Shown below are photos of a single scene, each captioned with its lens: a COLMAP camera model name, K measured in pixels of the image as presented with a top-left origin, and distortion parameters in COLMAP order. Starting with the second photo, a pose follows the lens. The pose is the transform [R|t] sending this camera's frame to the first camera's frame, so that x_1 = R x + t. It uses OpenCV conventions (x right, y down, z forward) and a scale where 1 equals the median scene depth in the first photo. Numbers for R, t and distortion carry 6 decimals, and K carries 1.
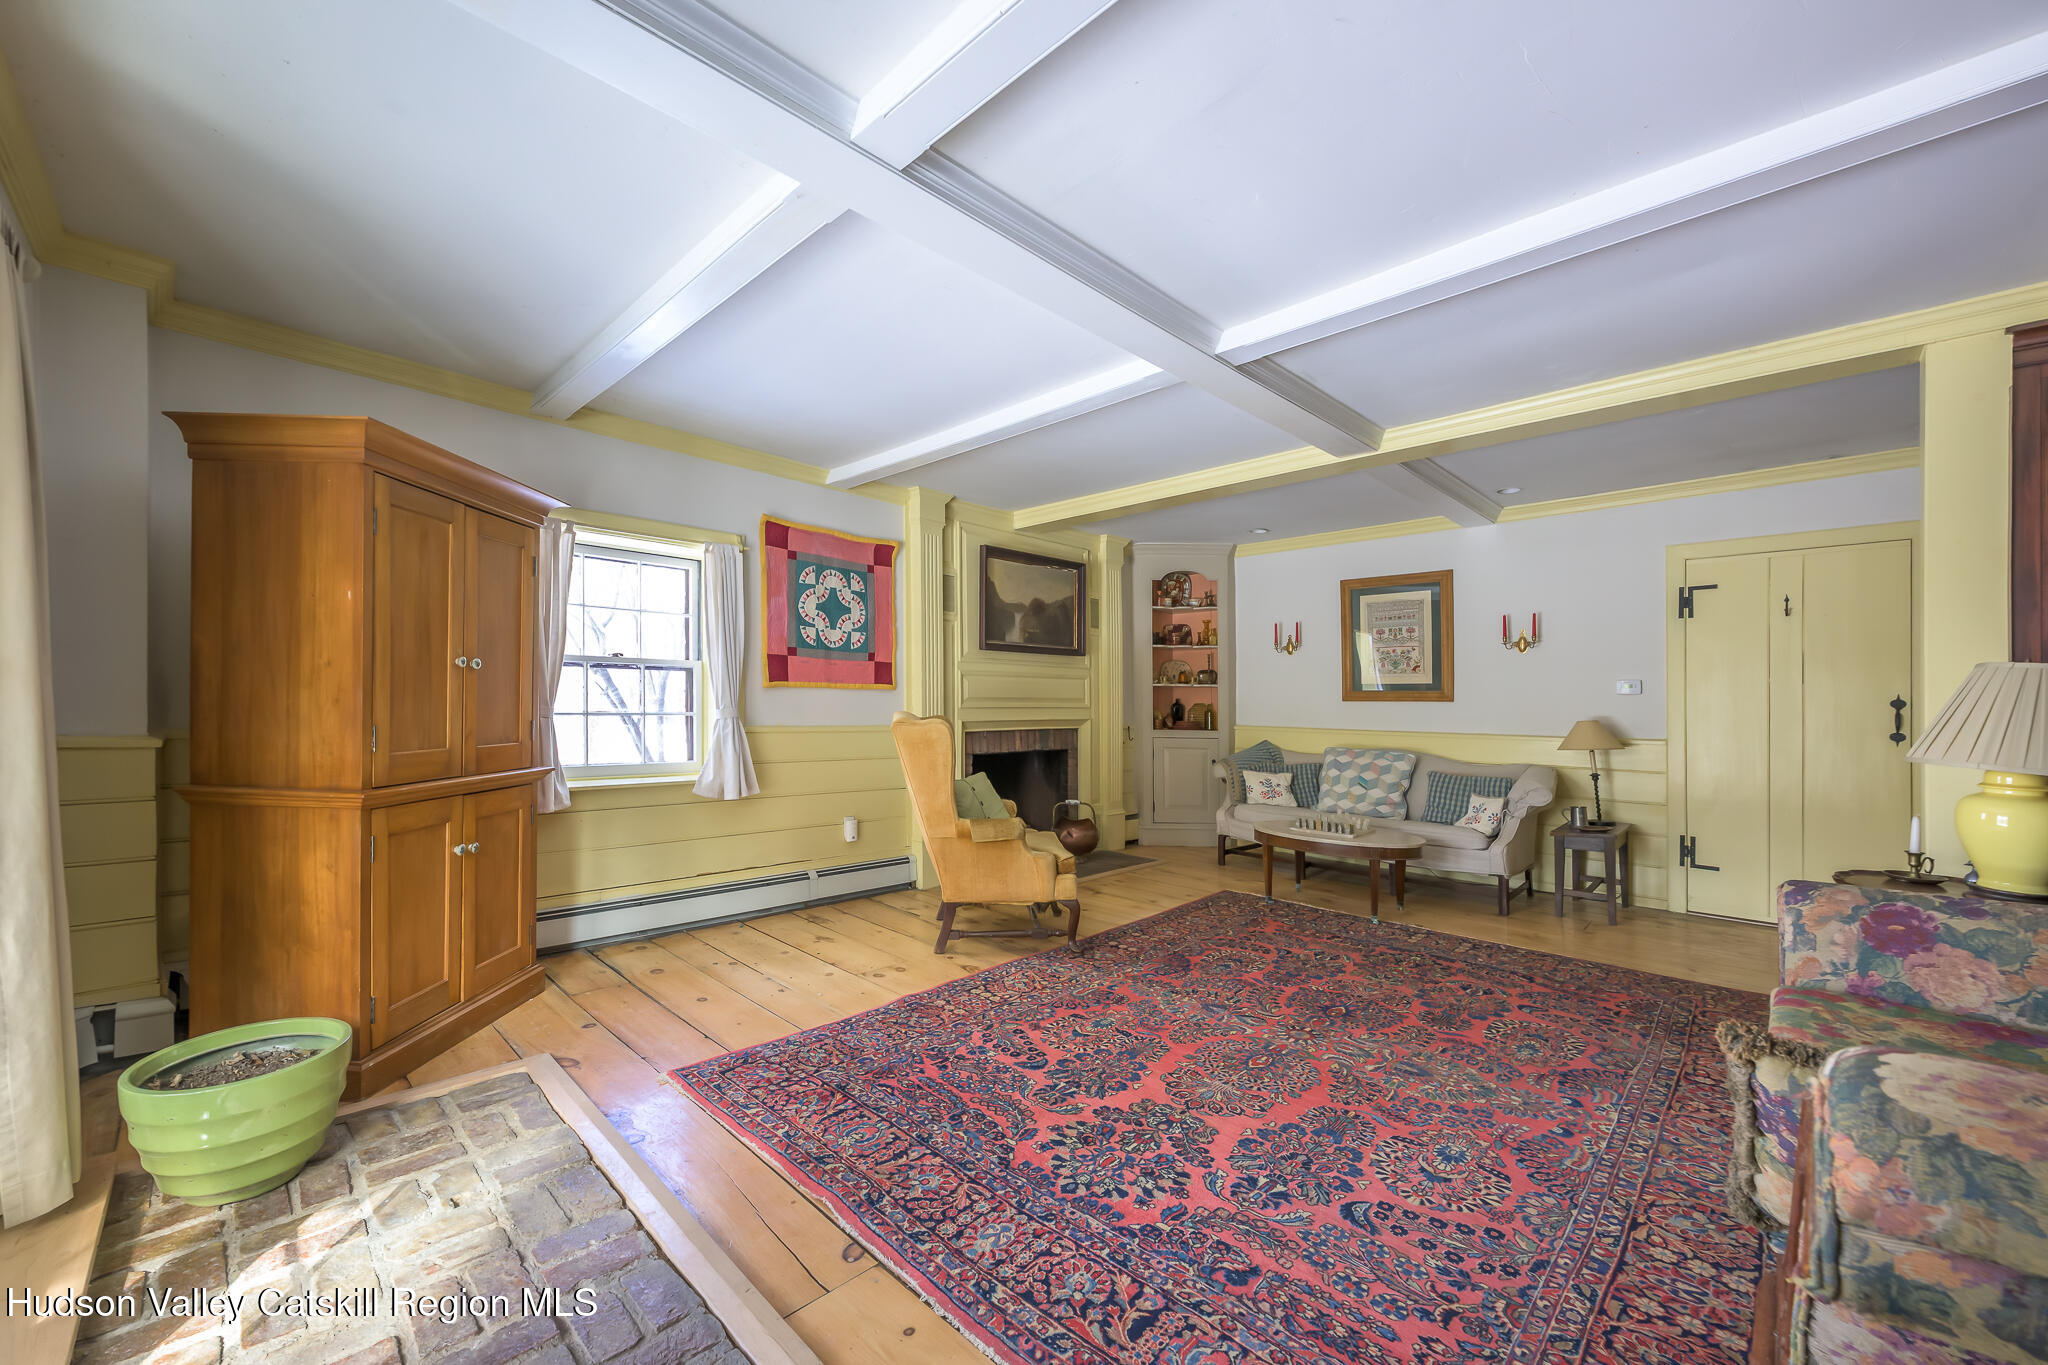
lens RADIAL K [[803.4, 0, 1022.9], [0, 803.4, 690.8], [0, 0, 1]] dist [-0.000769, -0.000036]
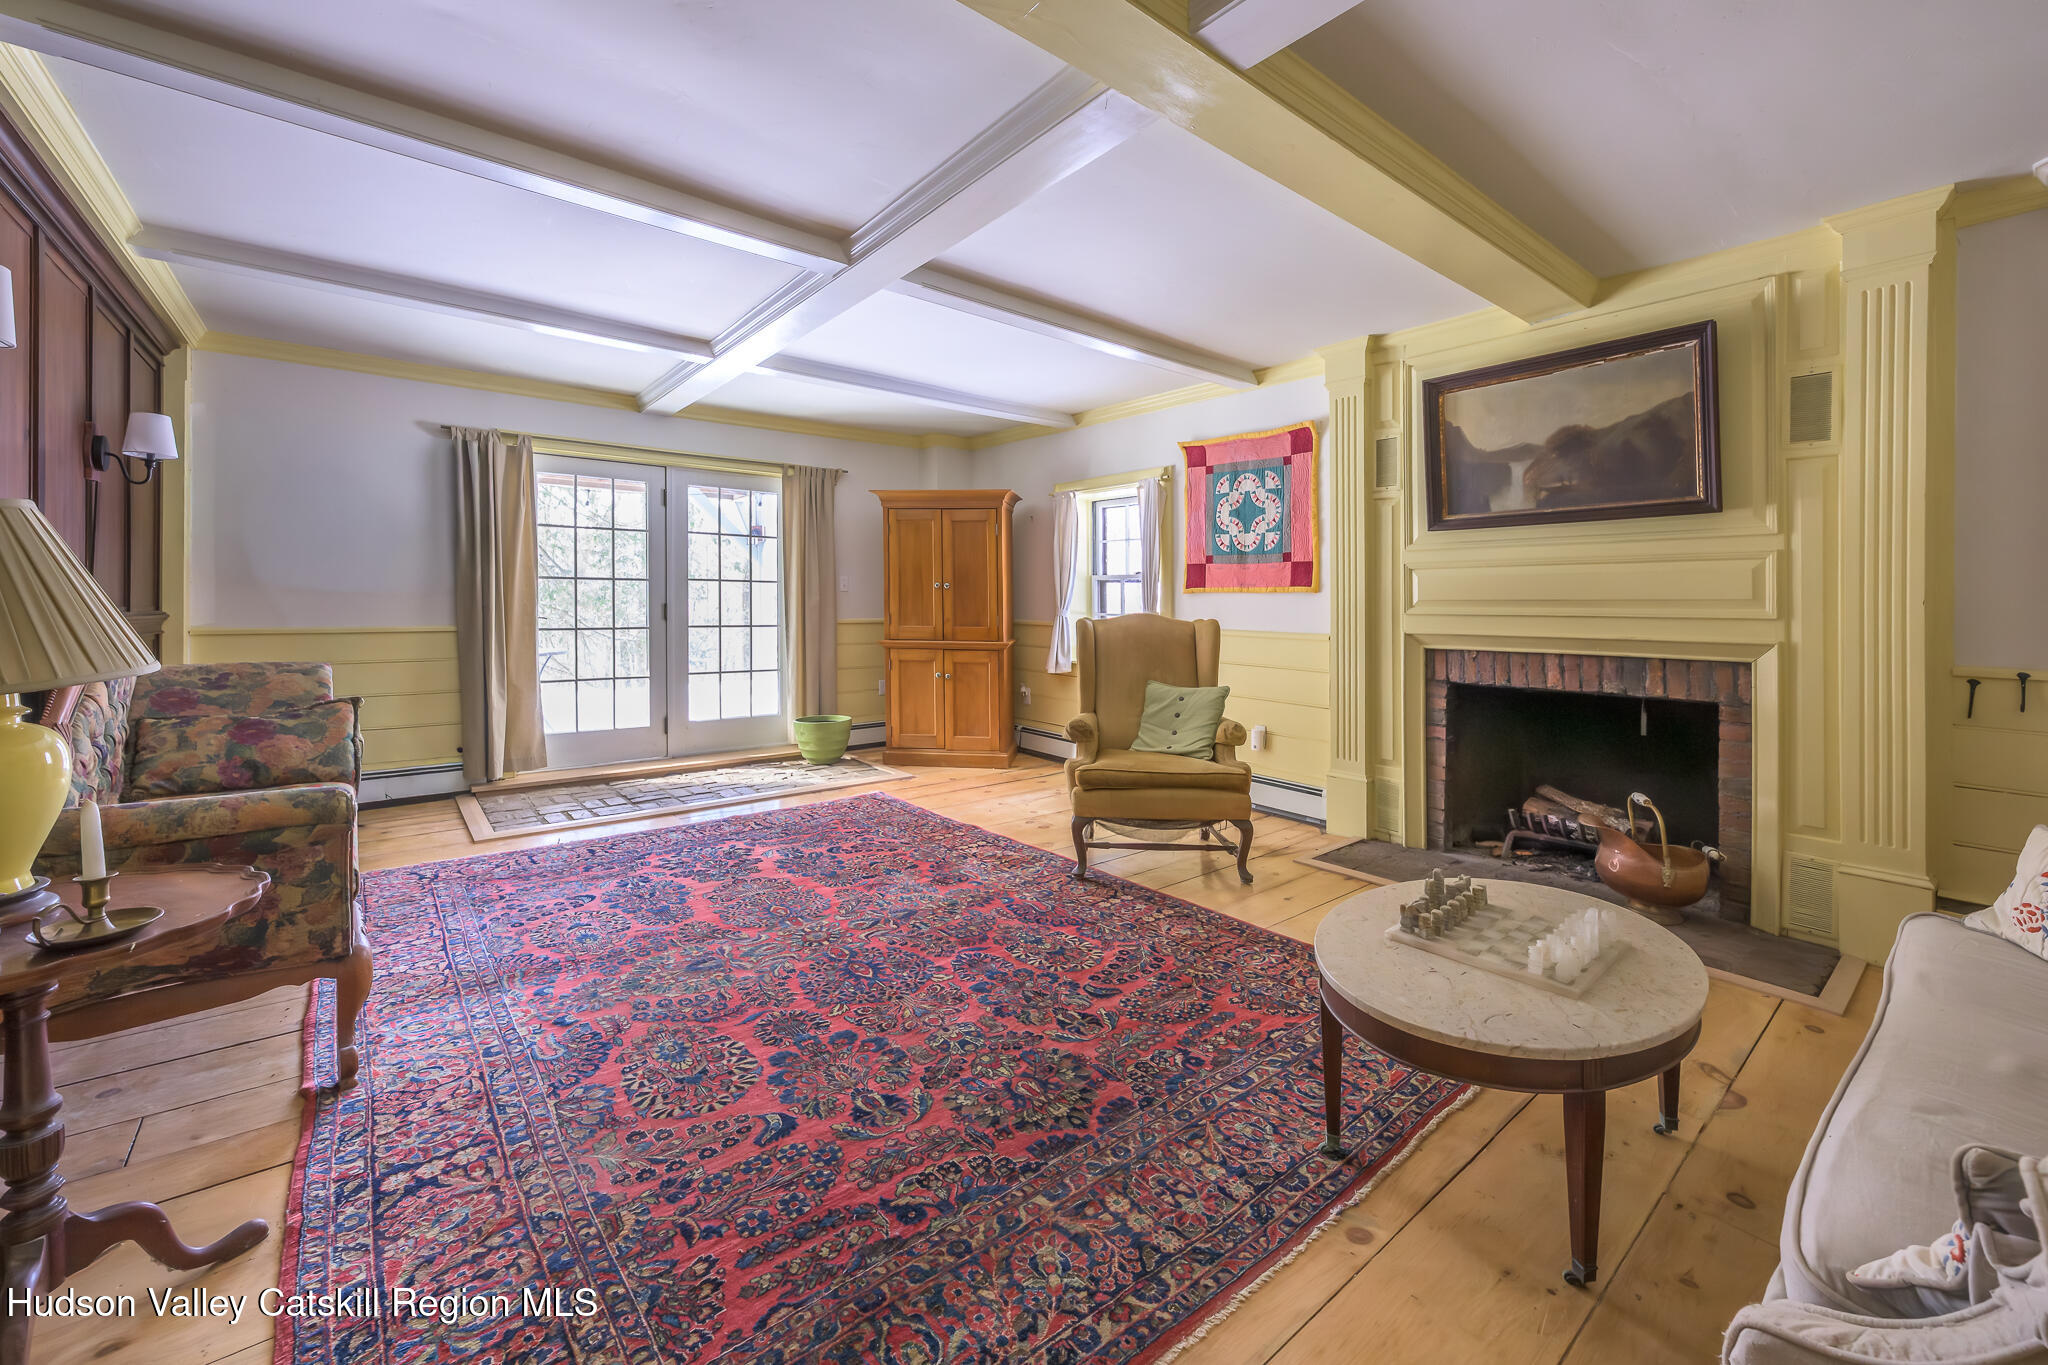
lens RADIAL K [[803.4, 0, 1004.6], [0, 803.4, 612.7], [0, 0, 1]] dist [-0.000769, -0.000036]
pose [[-0.116941, -0.002535, -0.993136, 0.825222], [0.001479, 0.999995, -0.002726, 0.025476], [0.993138, -0.001788, -0.116937, 0.861430]]
